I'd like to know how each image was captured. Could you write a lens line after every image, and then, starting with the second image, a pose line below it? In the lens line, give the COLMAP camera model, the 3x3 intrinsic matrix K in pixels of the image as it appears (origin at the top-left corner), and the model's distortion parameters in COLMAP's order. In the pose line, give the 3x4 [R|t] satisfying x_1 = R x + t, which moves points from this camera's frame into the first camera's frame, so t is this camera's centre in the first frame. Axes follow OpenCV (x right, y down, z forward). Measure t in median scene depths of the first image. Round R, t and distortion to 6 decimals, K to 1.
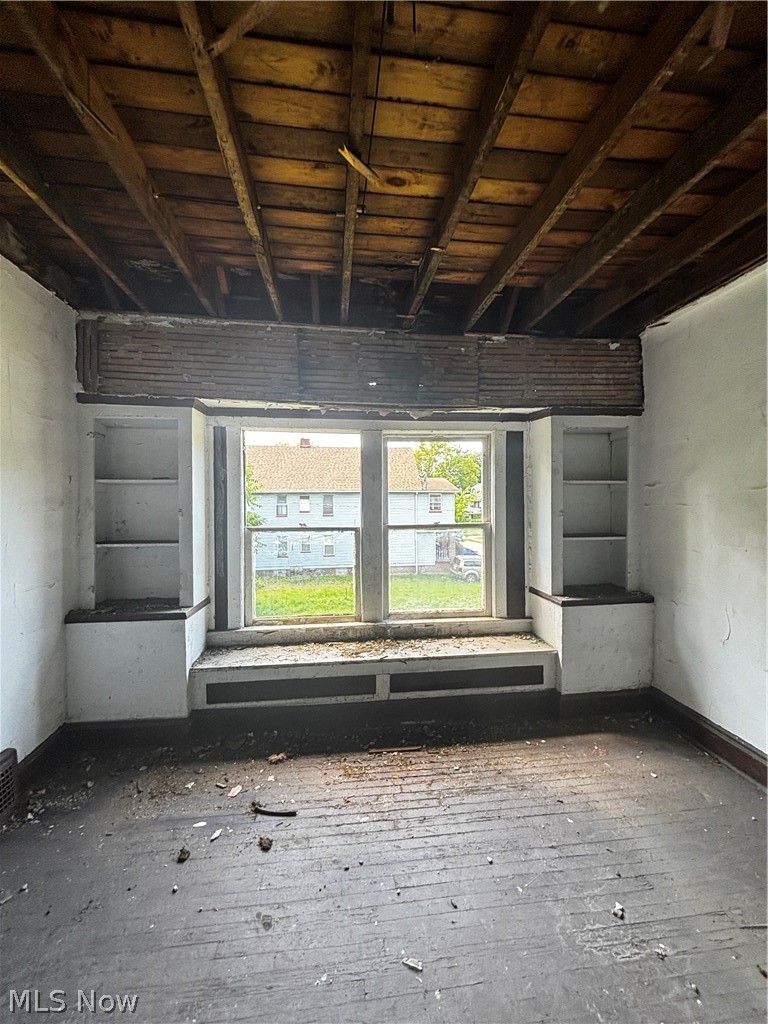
lens RADIAL K [[416.7, 0, 382.8], [0, 416.7, 512.3], [0, 0, 1]] dist [-0.003079, 0.001703]
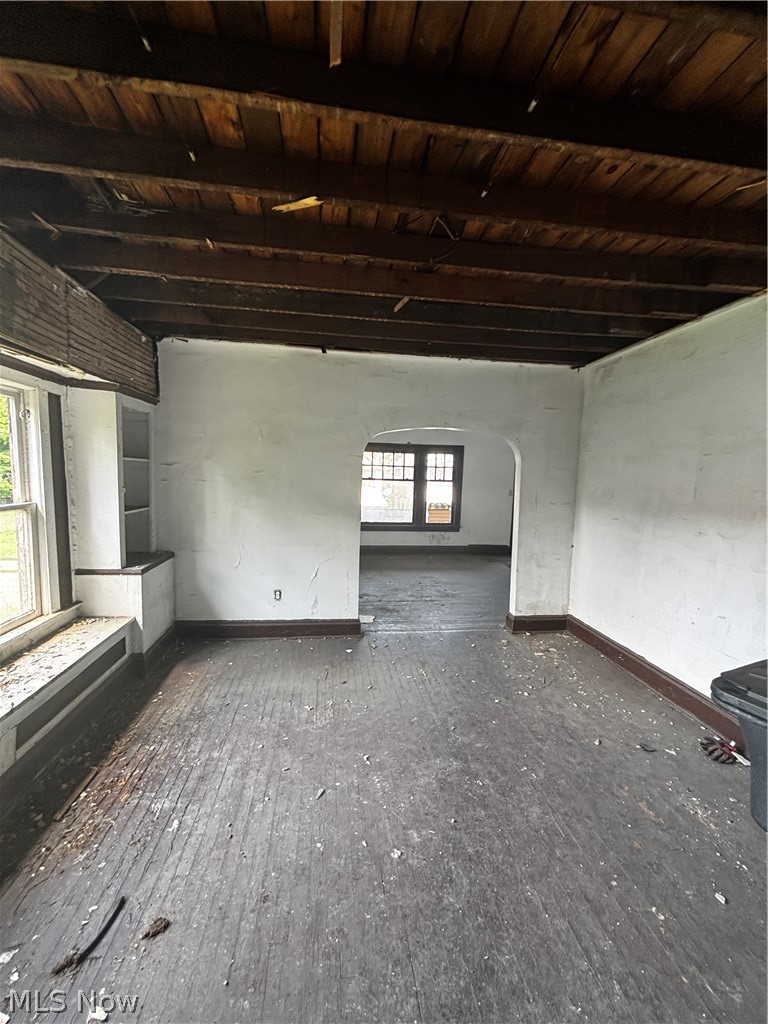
lens RADIAL K [[416.7, 0, 383.7], [0, 416.7, 513.8], [0, 0, 1]] dist [-0.003079, 0.001703]
pose [[-0.012660, -0.088954, 0.995955, -0.627851], [-0.002165, 0.996035, 0.088934, -0.030058], [-0.999918, -0.001031, -0.012803, 0.369370]]
